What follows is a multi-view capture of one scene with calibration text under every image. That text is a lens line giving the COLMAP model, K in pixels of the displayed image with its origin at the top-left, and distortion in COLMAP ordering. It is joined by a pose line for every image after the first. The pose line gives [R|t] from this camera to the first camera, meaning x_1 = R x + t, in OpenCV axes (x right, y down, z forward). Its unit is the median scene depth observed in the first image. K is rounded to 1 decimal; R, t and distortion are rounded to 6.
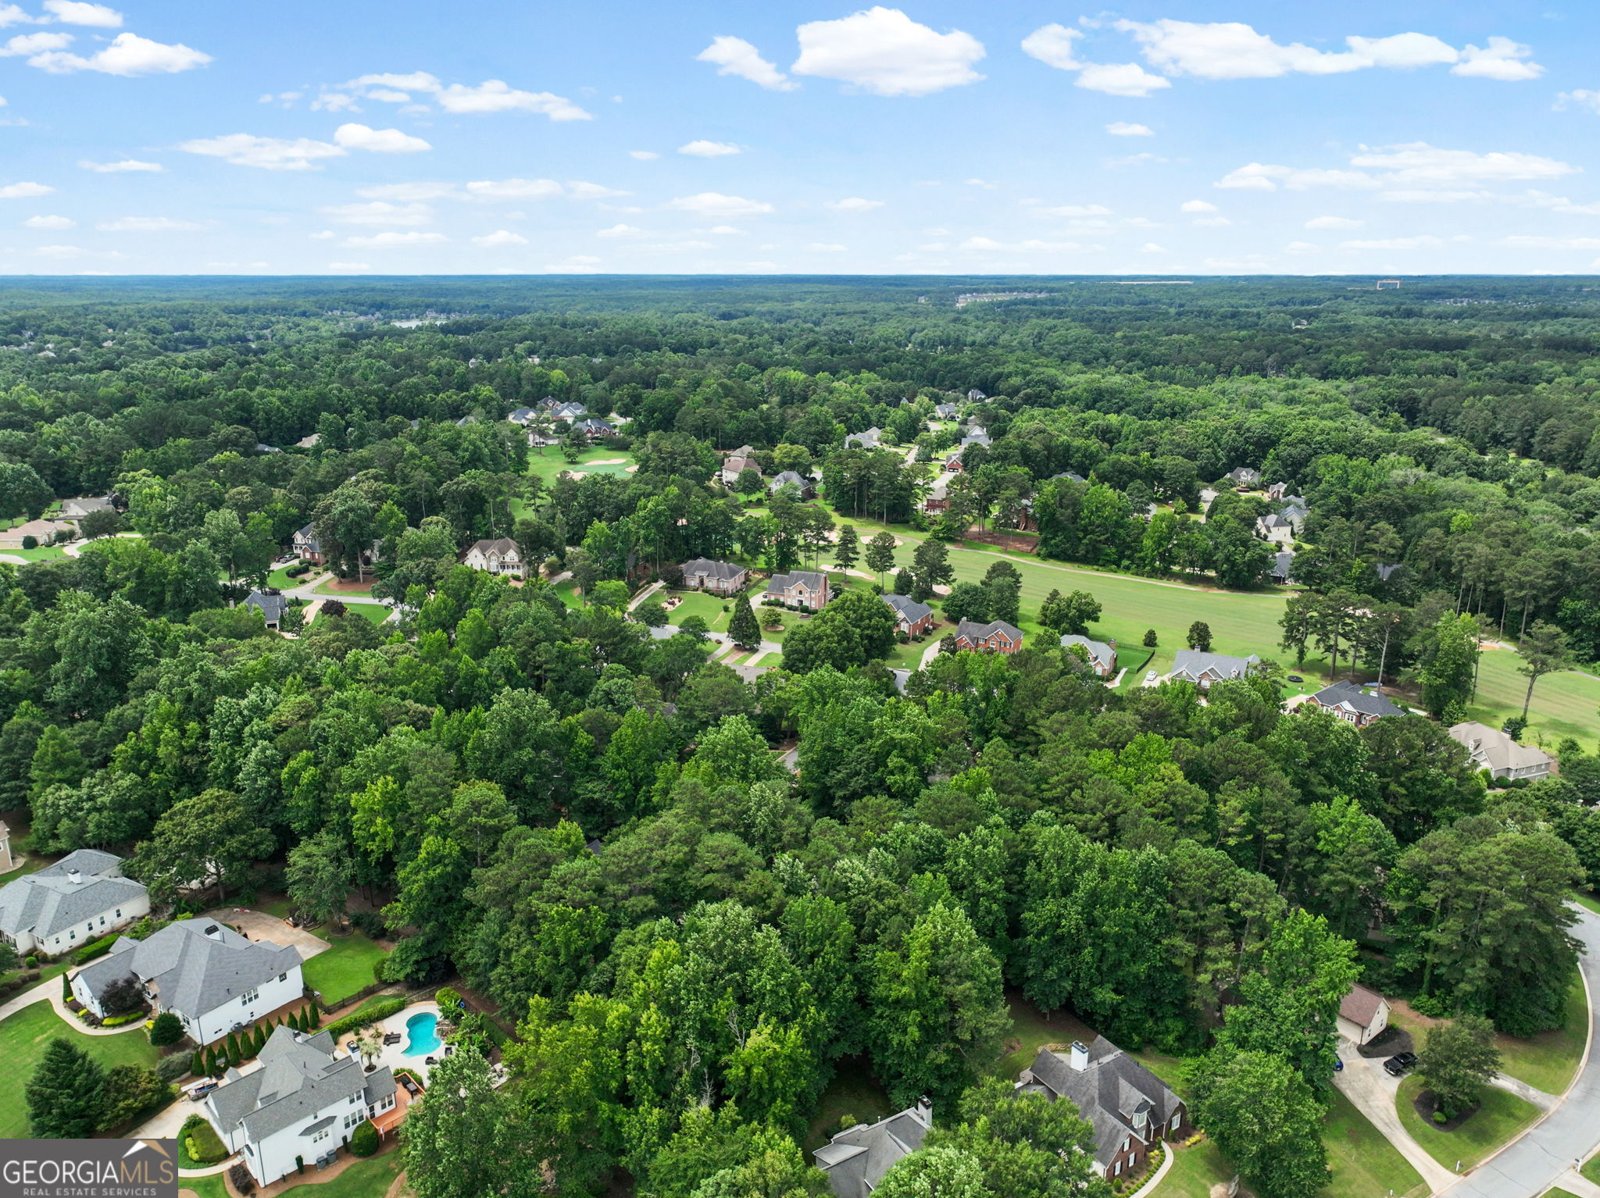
lens RADIAL K [[1144.6, 0, 800.0], [0, 1144.6, 599.0], [0, 0, 1]] dist [0.001282, 0.012771]
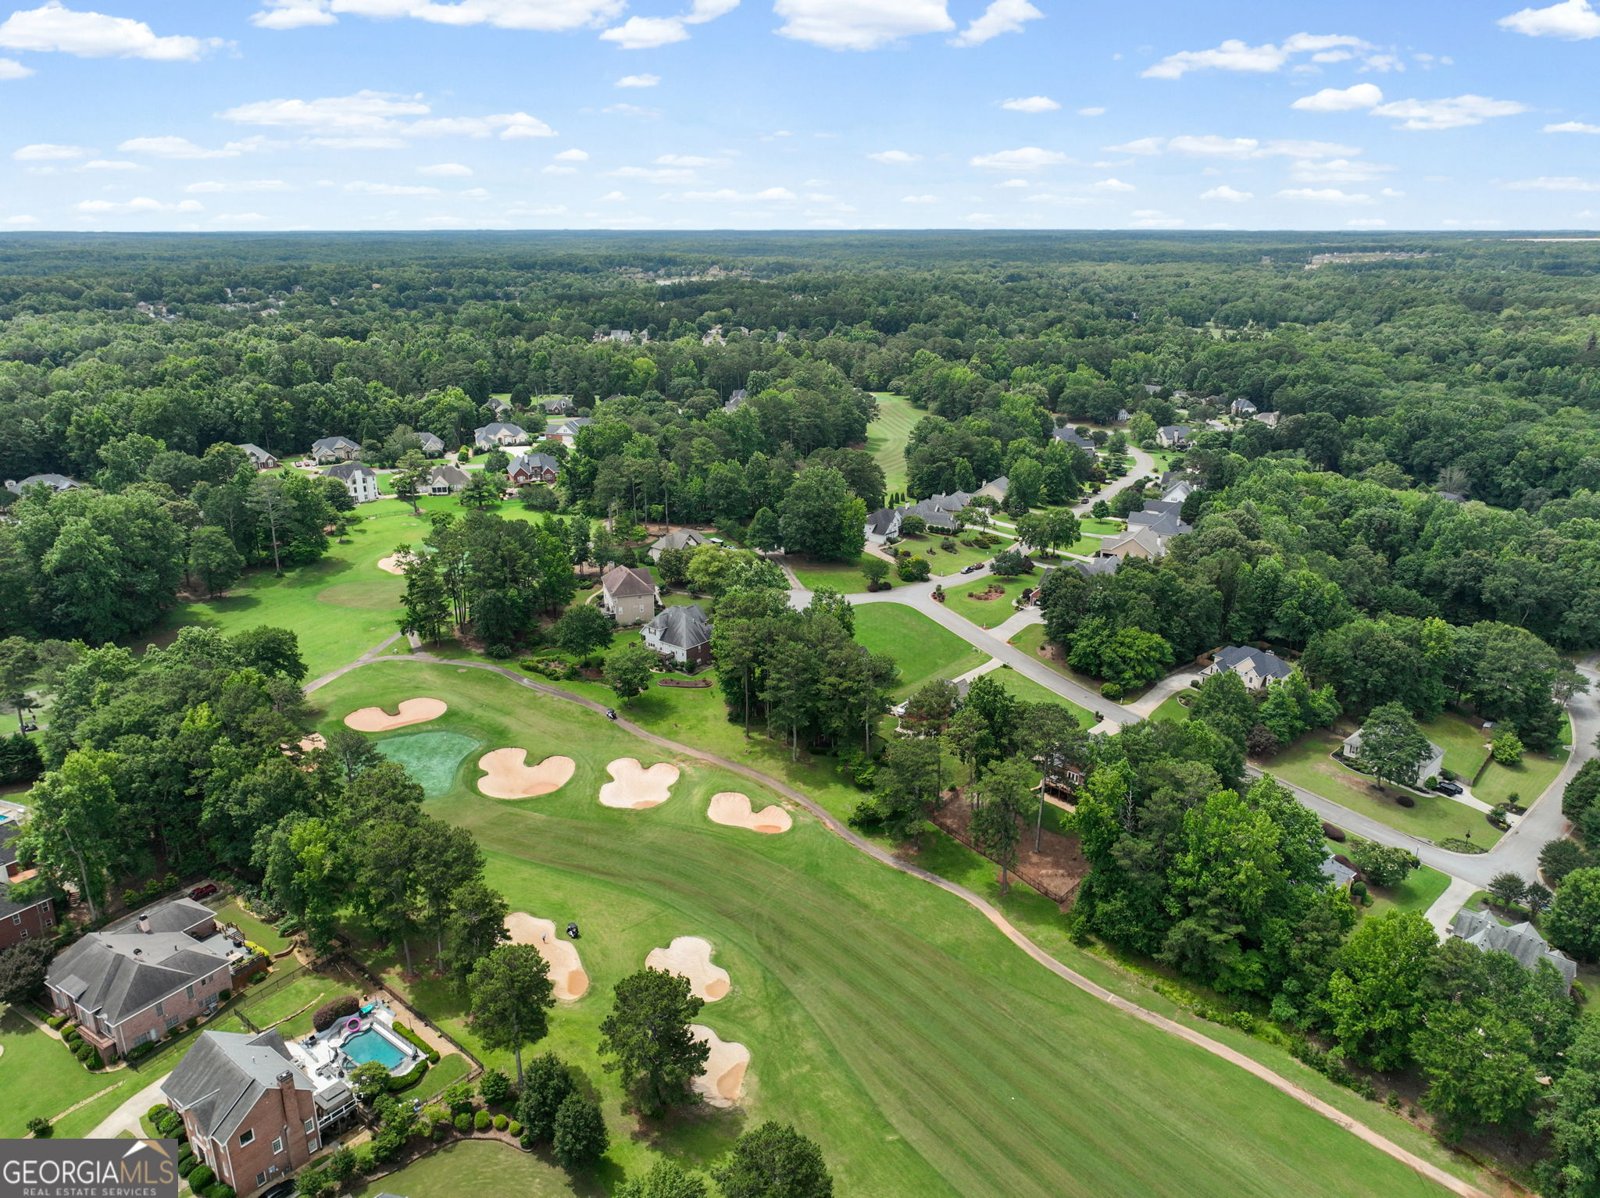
lens RADIAL K [[1144.6, 0, 800.0], [0, 1144.6, 599.0], [0, 0, 1]] dist [0.001282, 0.012771]
pose [[0.958778, 0.092561, -0.268658, 0.106618], [-0.082642, 0.995421, 0.048024, -0.083081], [0.271873, -0.023842, 0.962038, 0.287495]]
